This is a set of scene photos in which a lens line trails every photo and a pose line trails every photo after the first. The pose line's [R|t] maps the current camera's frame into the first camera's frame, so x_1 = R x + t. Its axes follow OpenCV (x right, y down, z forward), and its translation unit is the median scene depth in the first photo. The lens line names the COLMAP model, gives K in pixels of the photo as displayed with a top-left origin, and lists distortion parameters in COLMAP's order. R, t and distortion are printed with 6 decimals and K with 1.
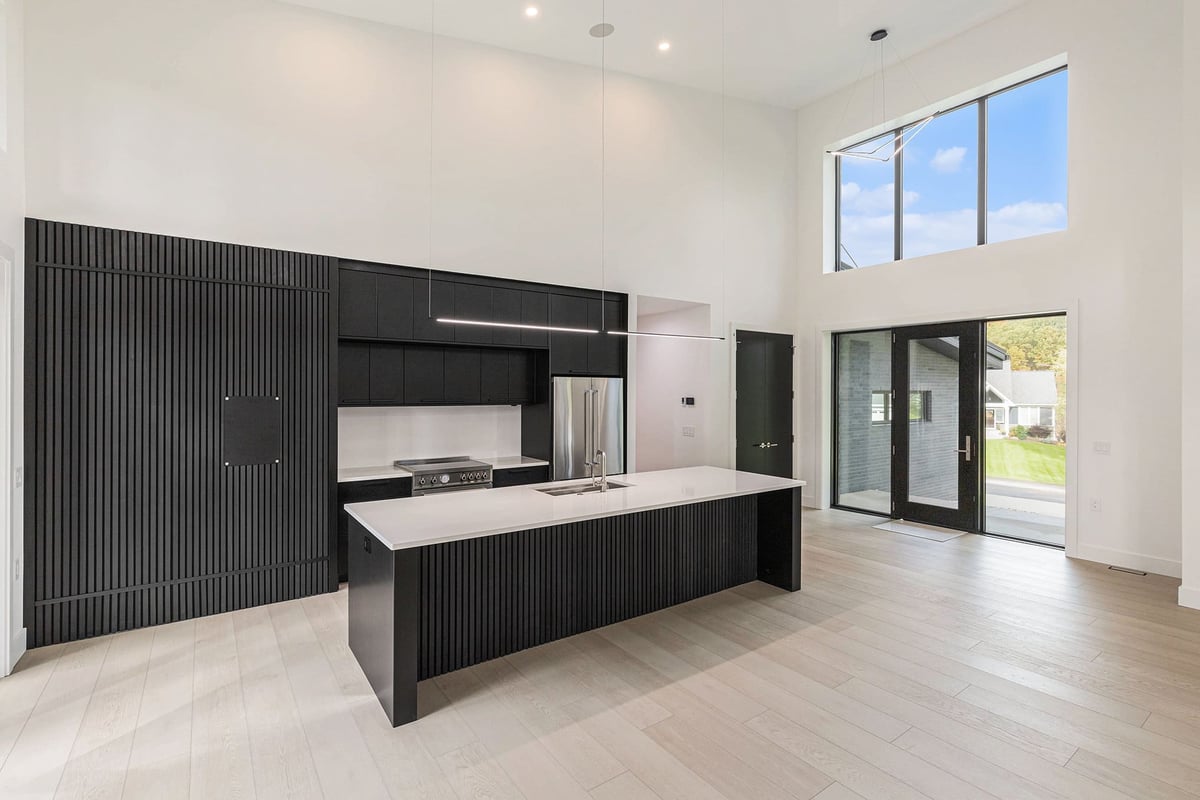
lens RADIAL K [[551.9, 0, 599.4], [0, 551.9, 391.2], [0, 0, 1]] dist [-0.014722, -0.000558]
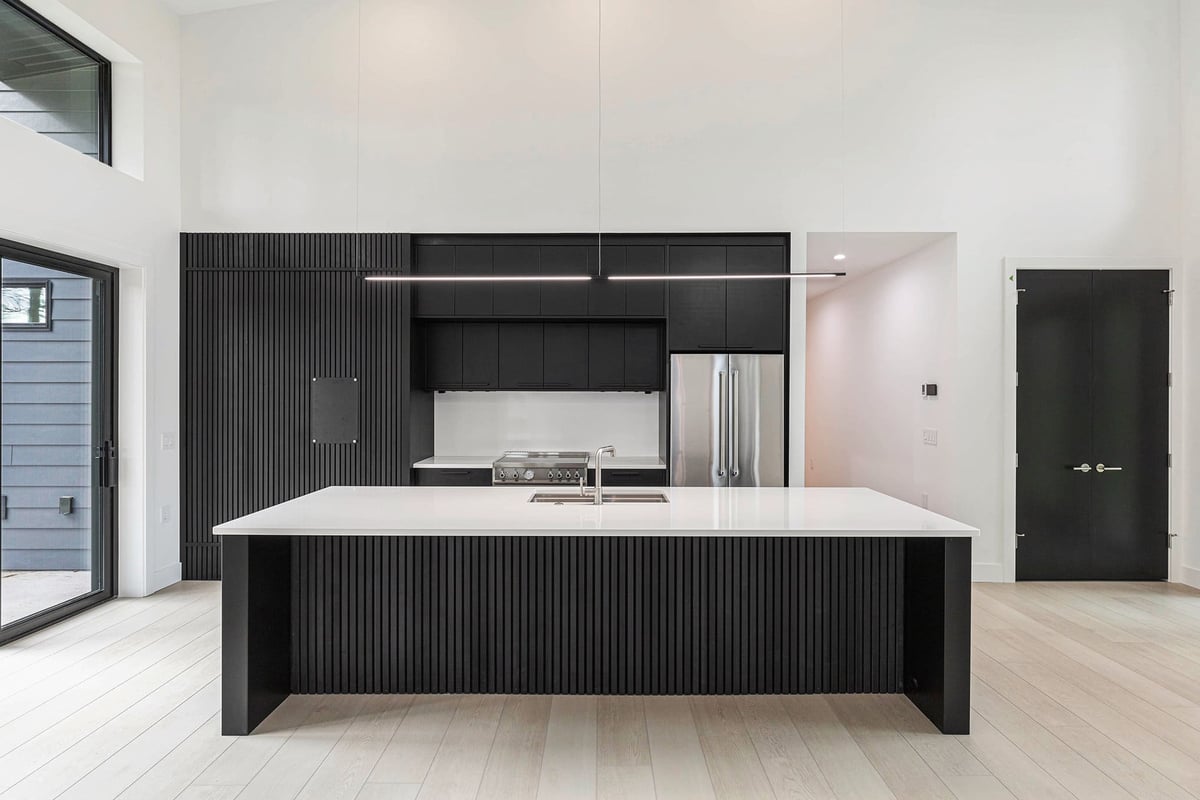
lens RADIAL K [[597.3, 0, 600.7], [0, 597.3, 403.8], [0, 0, 1]] dist [-0.005264, -0.000873]
pose [[0.819017, 0.011821, -0.573647, 0.383005], [-0.000758, 0.999809, 0.019521, 0.032525], [0.573769, -0.015554, 0.818870, 0.322516]]
